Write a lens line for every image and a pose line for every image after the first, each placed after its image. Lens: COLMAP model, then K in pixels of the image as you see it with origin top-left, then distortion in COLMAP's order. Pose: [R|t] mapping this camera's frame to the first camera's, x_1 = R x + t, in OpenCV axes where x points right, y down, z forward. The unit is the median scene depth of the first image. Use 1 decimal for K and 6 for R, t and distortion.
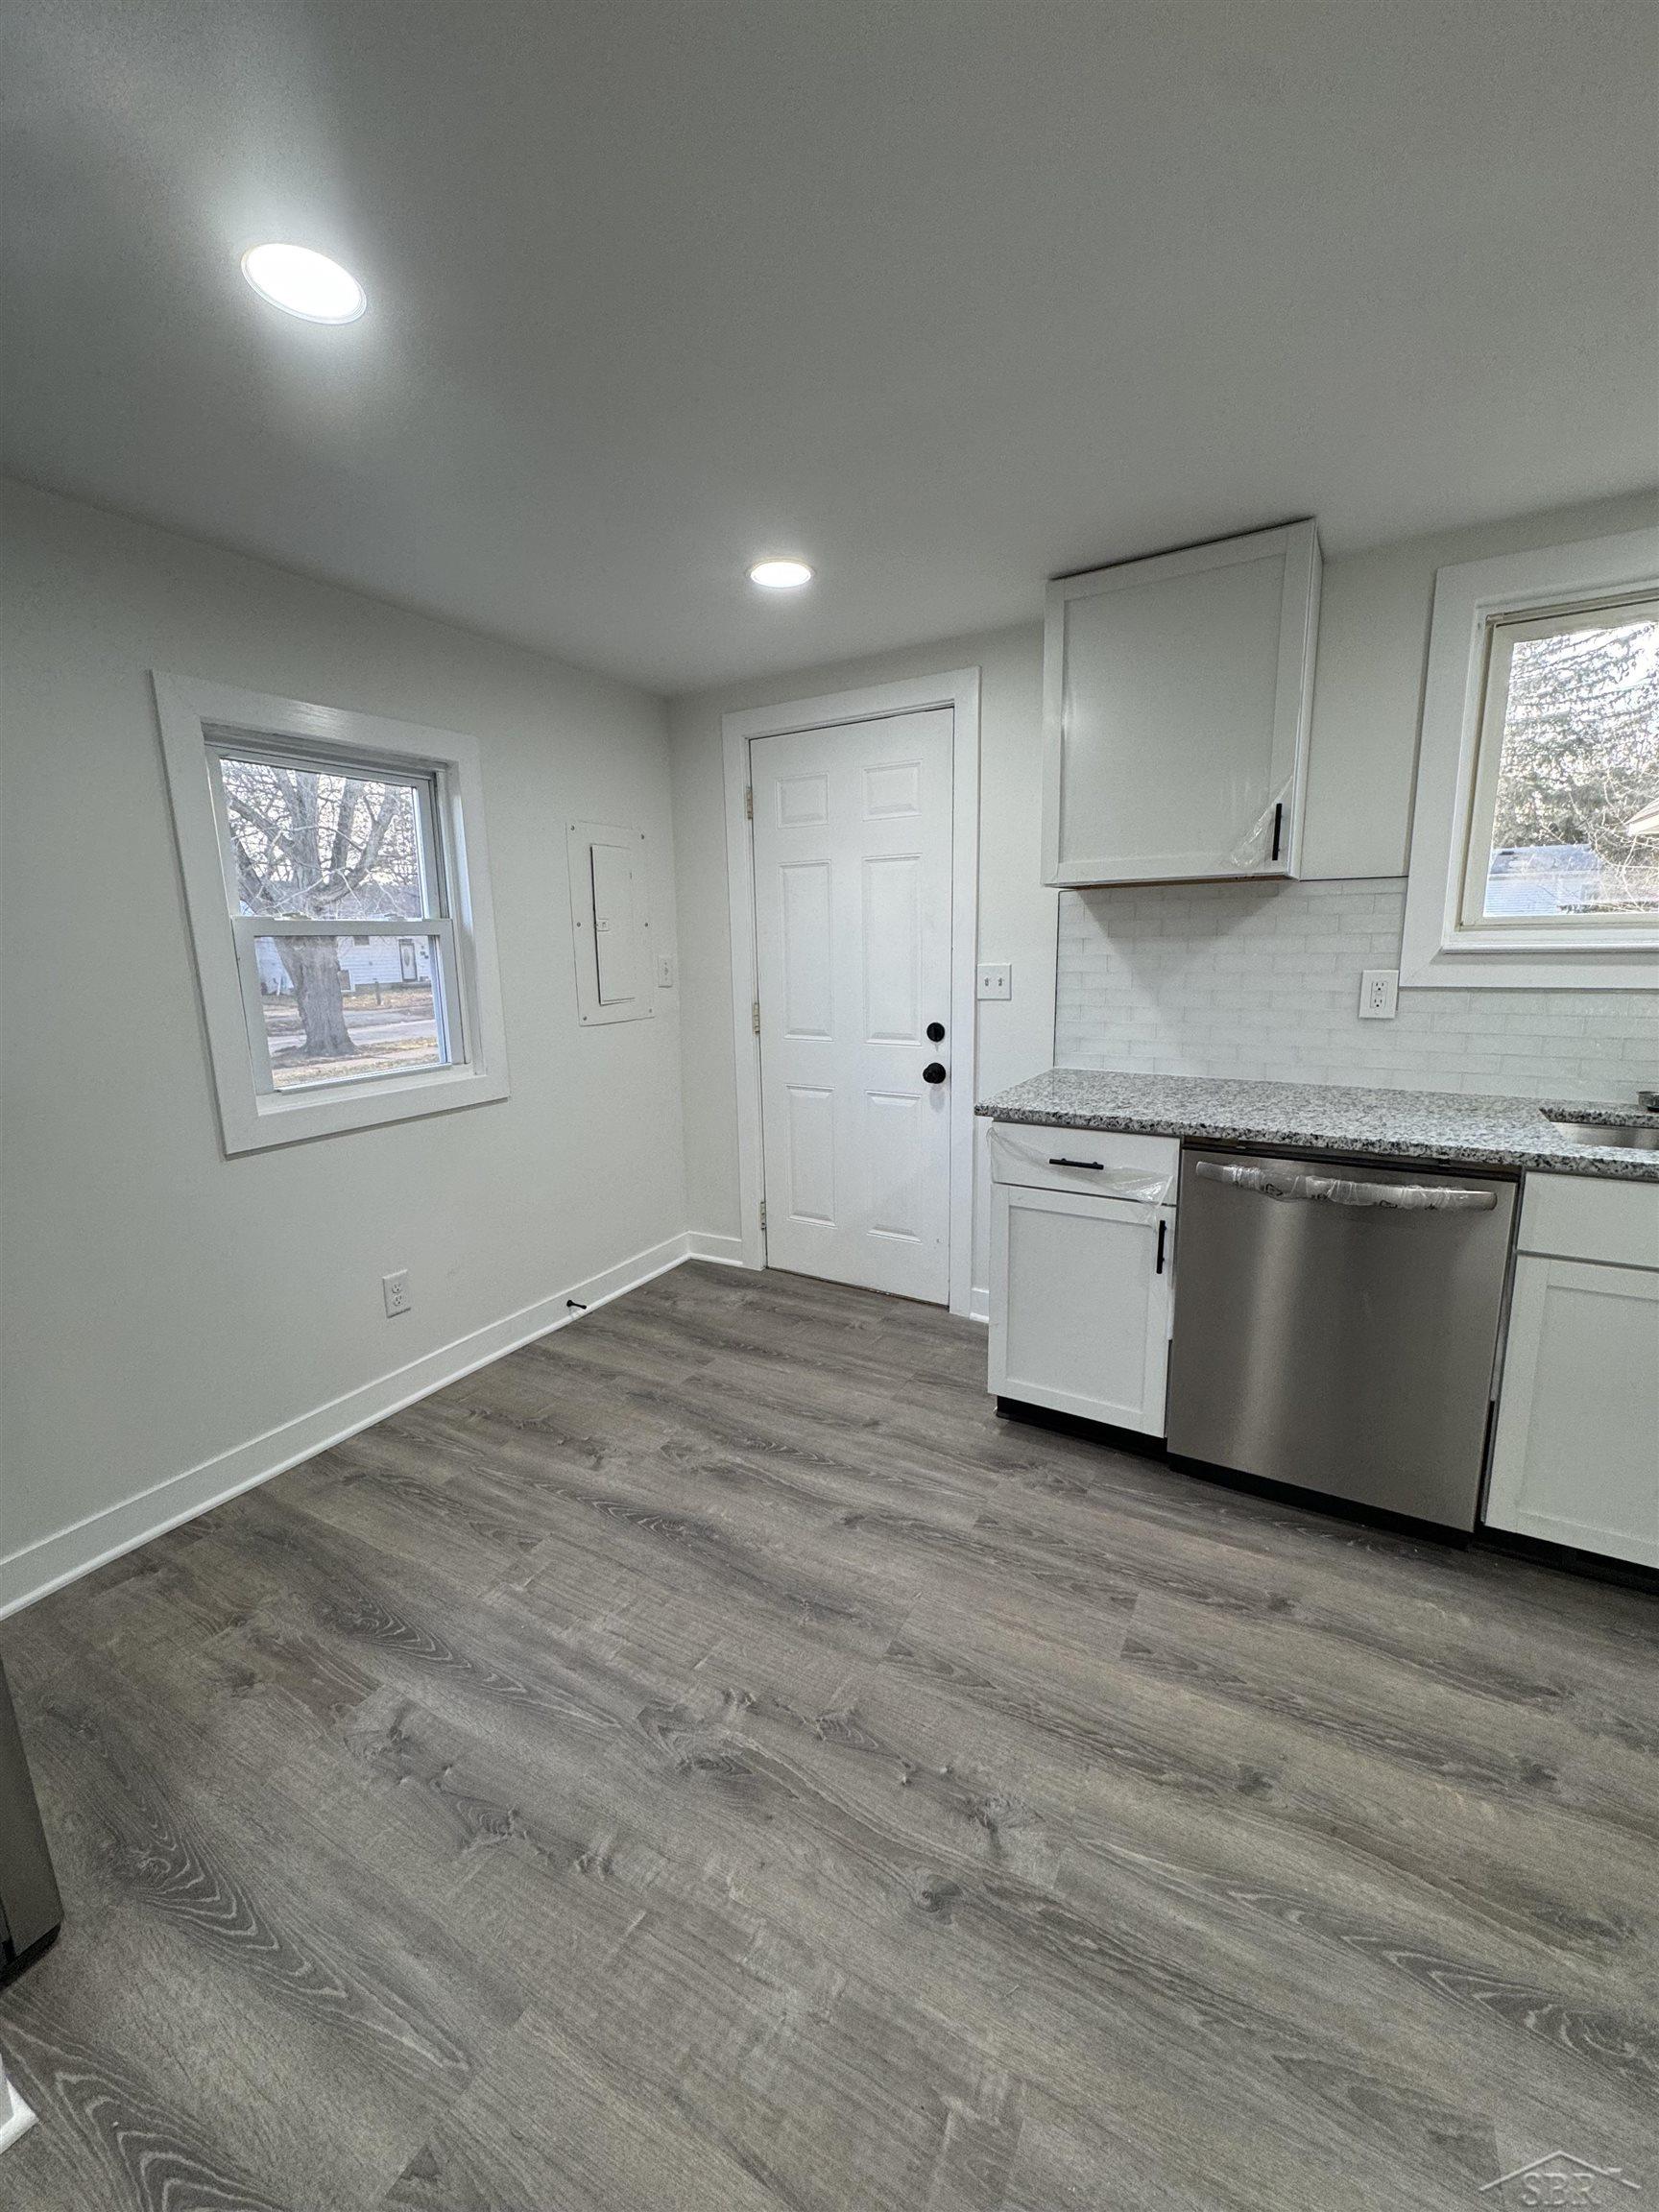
lens RADIAL K [[885.6, 0, 826.7], [0, 885.6, 1100.9], [0, 0, 1]] dist [-0.004483, 0.001398]
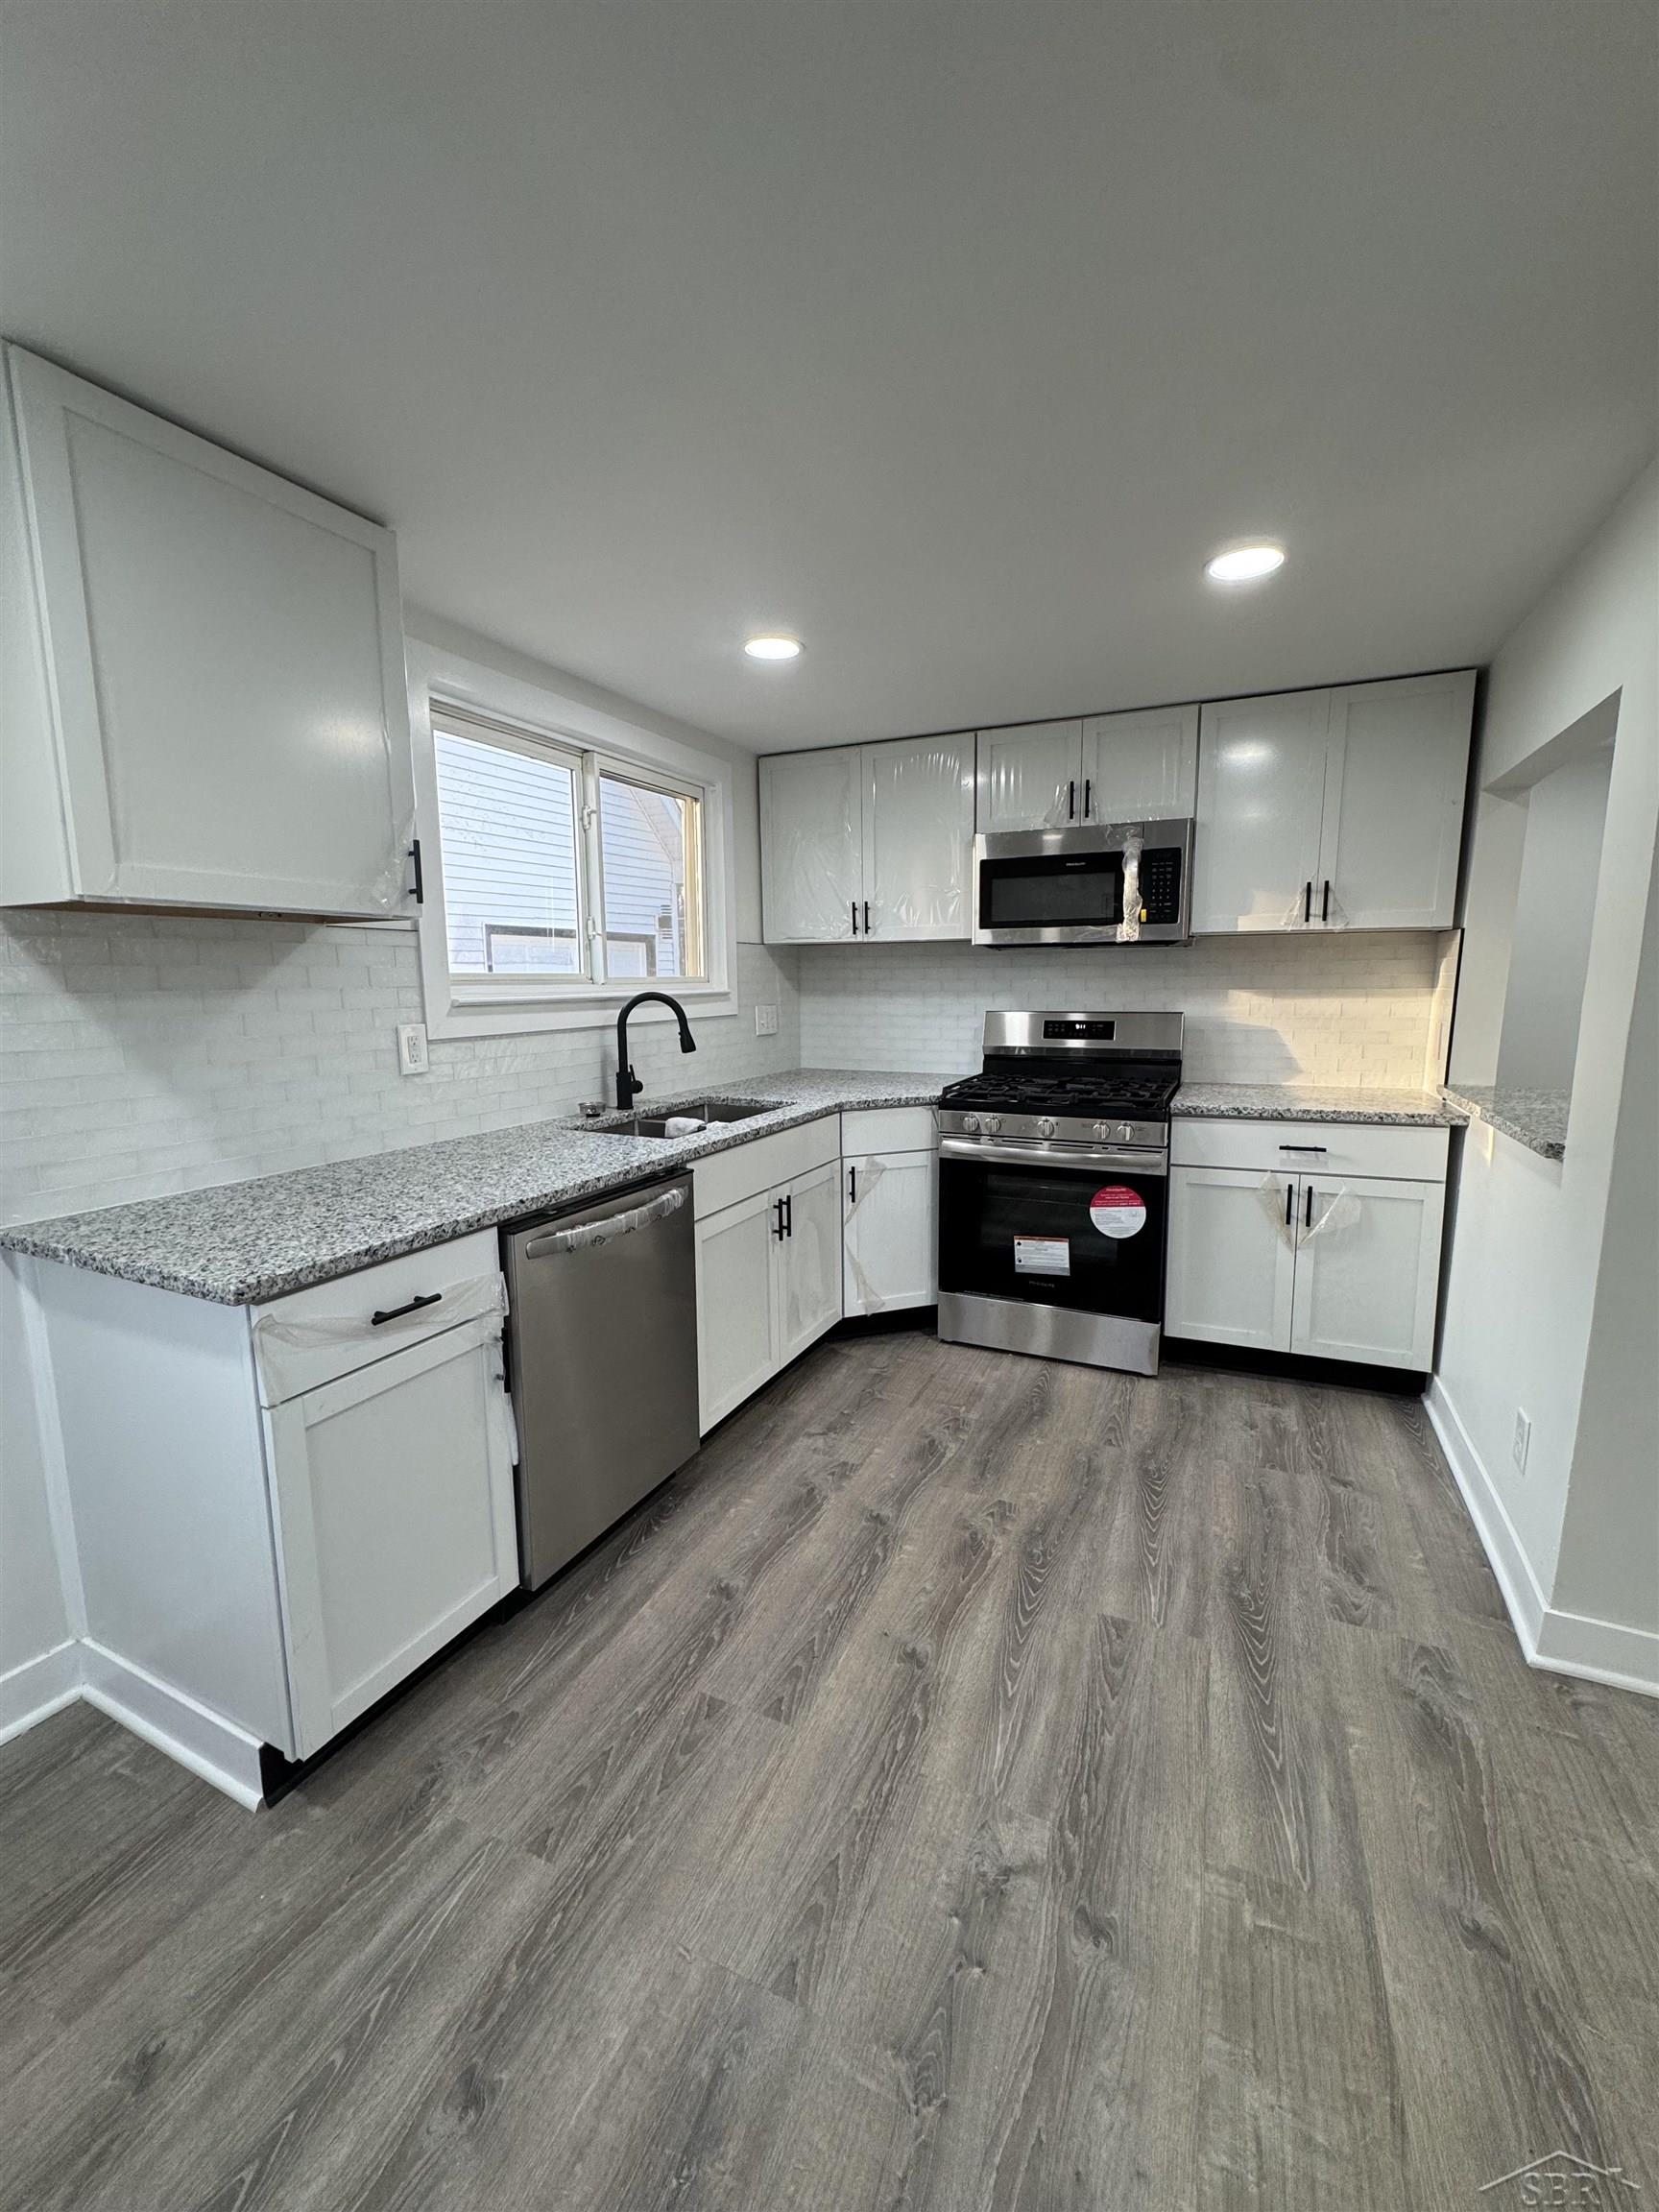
lens RADIAL K [[885.6, 0, 832.3], [0, 885.6, 1098.6], [0, 0, 1]] dist [-0.004483, 0.001398]
pose [[-0.104370, -0.114870, 0.987882, -0.509933], [0.190117, 0.972685, 0.133189, -0.143141], [-0.976198, 0.201714, -0.079680, 0.834189]]
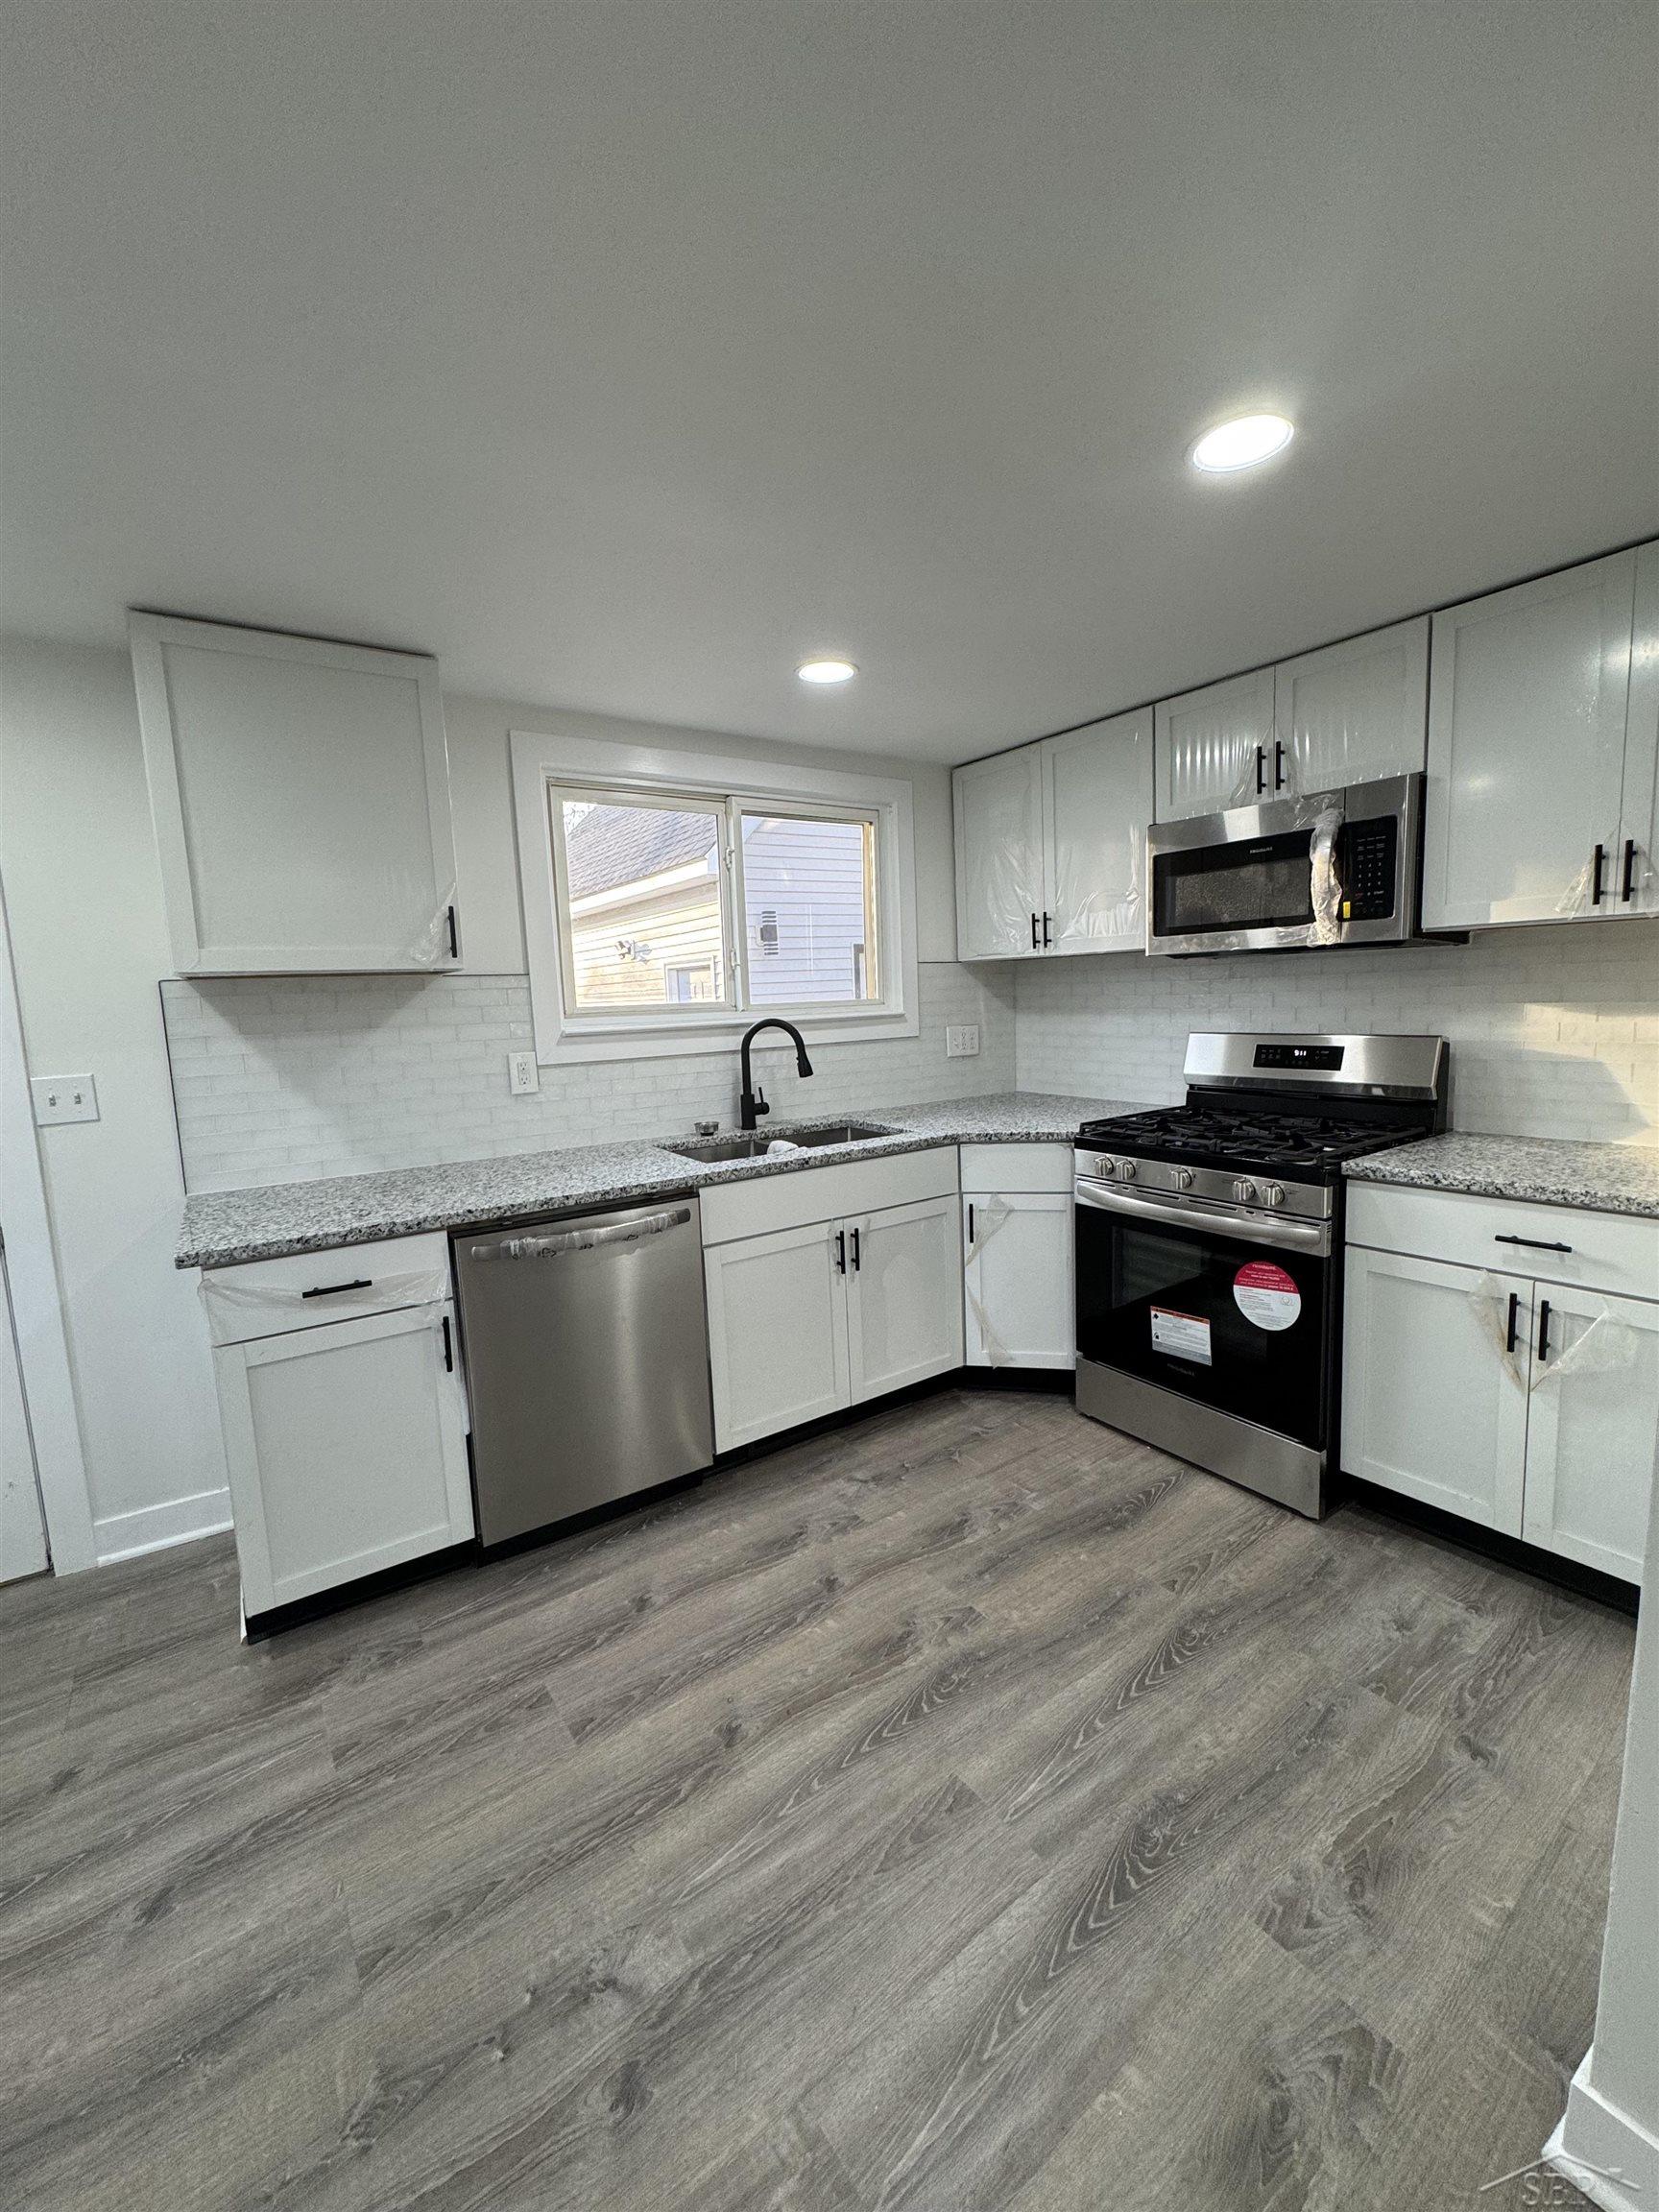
lens RADIAL K [[885.6, 0, 833.7], [0, 885.6, 1098.4], [0, 0, 1]] dist [-0.004483, 0.001398]
pose [[0.414554, -0.103464, 0.904124, -0.347017], [0.192895, 0.980931, 0.023808, -0.048036], [-0.889346, 0.164531, 0.426606, 0.186770]]
